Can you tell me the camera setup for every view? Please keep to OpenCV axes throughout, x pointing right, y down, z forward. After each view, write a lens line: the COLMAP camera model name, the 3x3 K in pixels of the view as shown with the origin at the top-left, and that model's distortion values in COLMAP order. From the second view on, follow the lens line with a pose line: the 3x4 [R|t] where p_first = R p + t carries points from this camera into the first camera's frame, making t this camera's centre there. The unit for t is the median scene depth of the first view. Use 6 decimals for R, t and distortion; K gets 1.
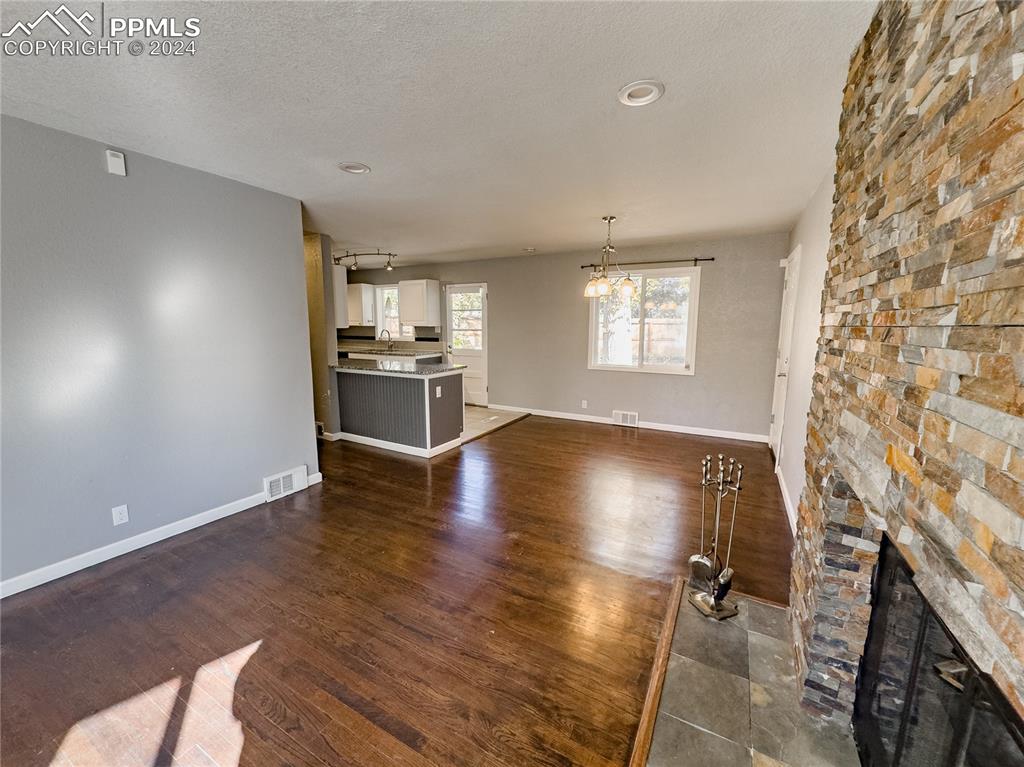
lens RADIAL K [[407.2, 0, 511.8], [0, 407.2, 382.8], [0, 0, 1]] dist [-0.000336, 0.000029]
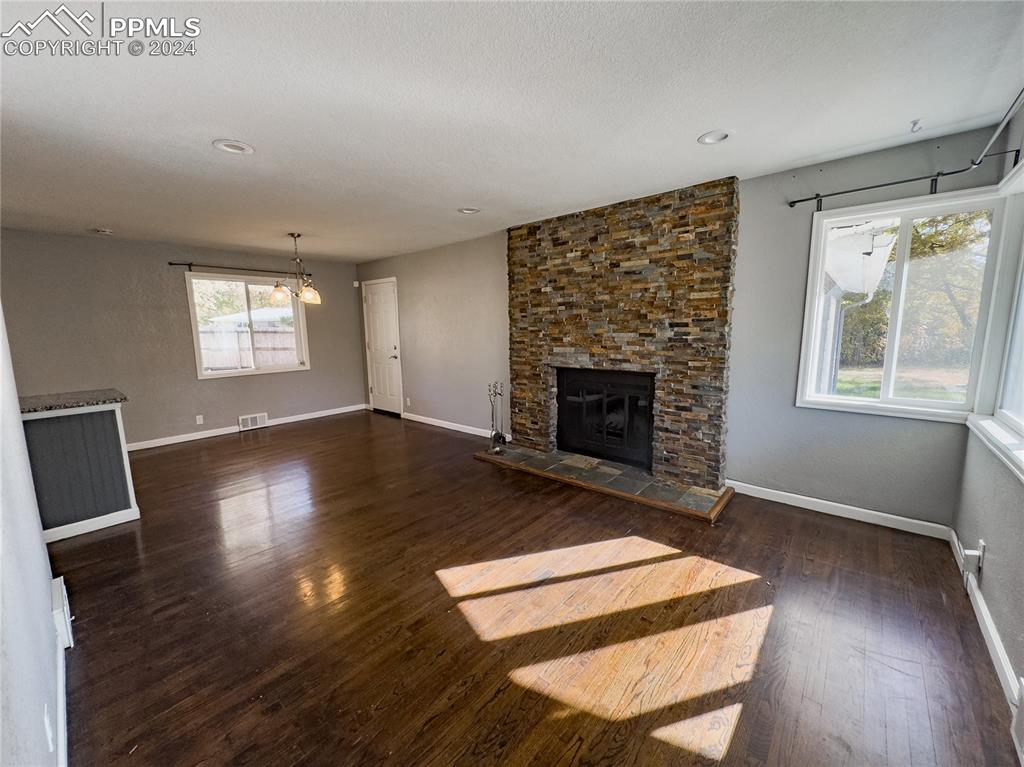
lens RADIAL K [[407.2, 0, 513.4], [0, 407.2, 382.7], [0, 0, 1]] dist [-0.000336, 0.000029]
pose [[0.208180, -0.145026, 0.967279, -0.538918], [0.160927, 0.980547, 0.112380, -0.016117], [-0.964761, 0.132266, 0.227469, 0.134253]]
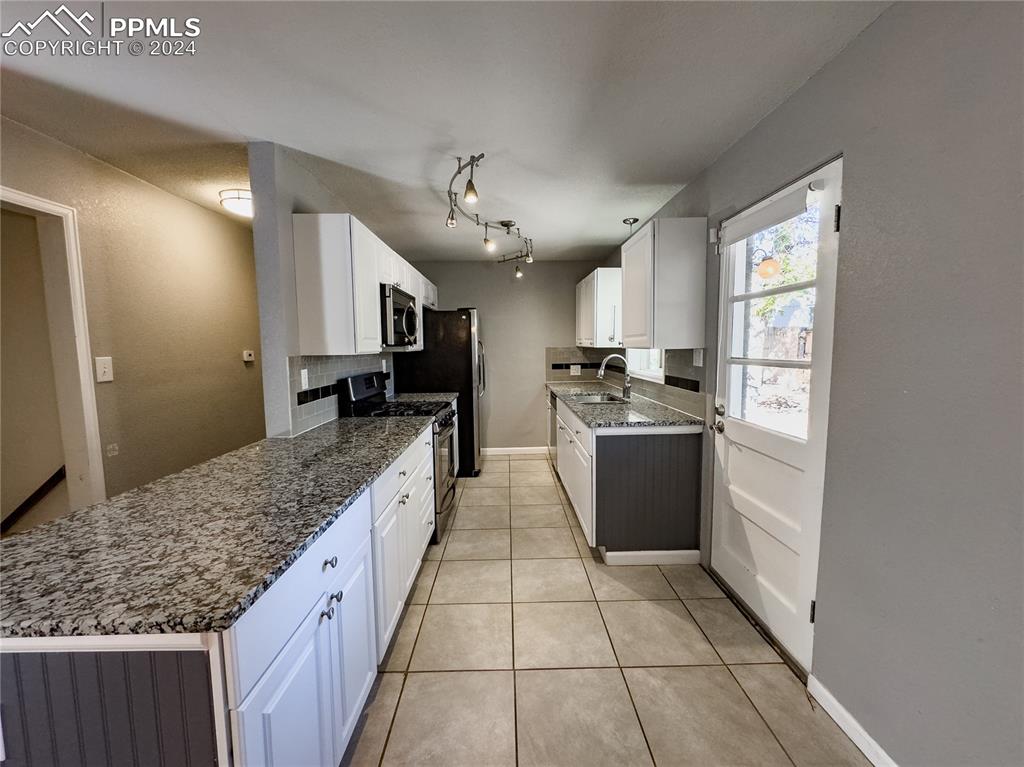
lens RADIAL K [[407.2, 0, 509.5], [0, 407.2, 382.2], [0, 0, 1]] dist [-0.000336, 0.000029]
pose [[0.490365, 0.074807, -0.868301, 0.058939], [-0.118360, 0.992795, 0.018689, -0.116471], [0.863443, 0.093608, 0.495686, 0.821058]]
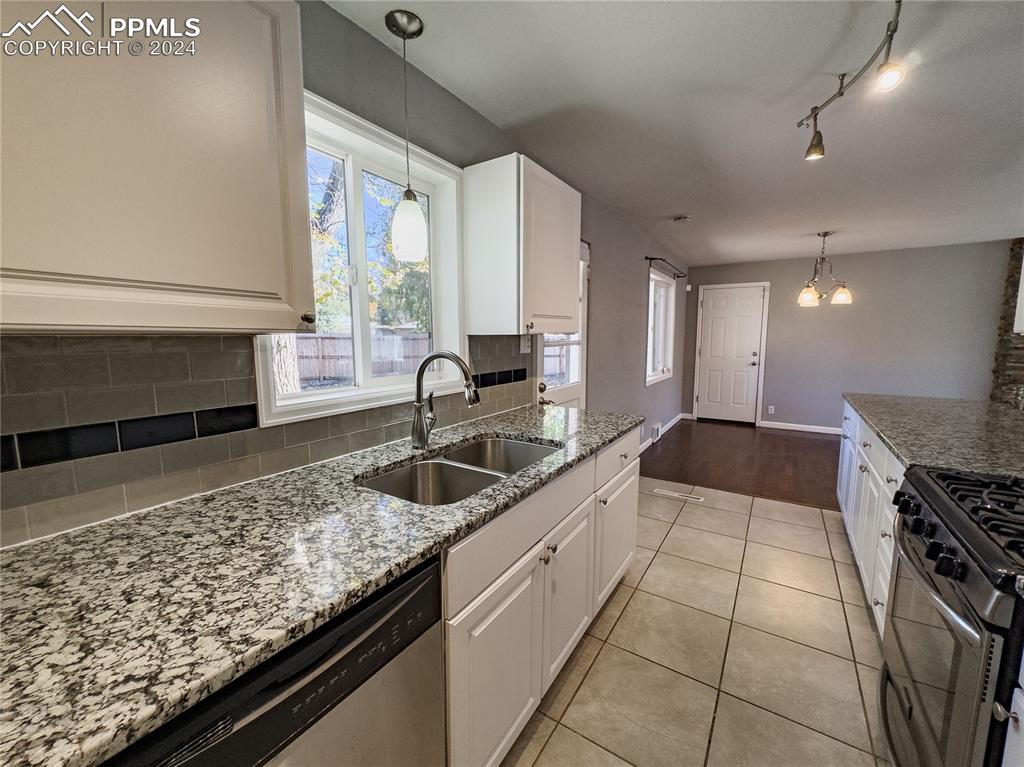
lens RADIAL K [[407.2, 0, 511.1], [0, 407.2, 384.7], [0, 0, 1]] dist [-0.000336, 0.000029]
pose [[0.078584, -0.120599, 0.989586, -0.638217], [0.150653, 0.982692, 0.107795, -0.164419], [-0.985458, 0.140613, 0.095392, 1.184246]]
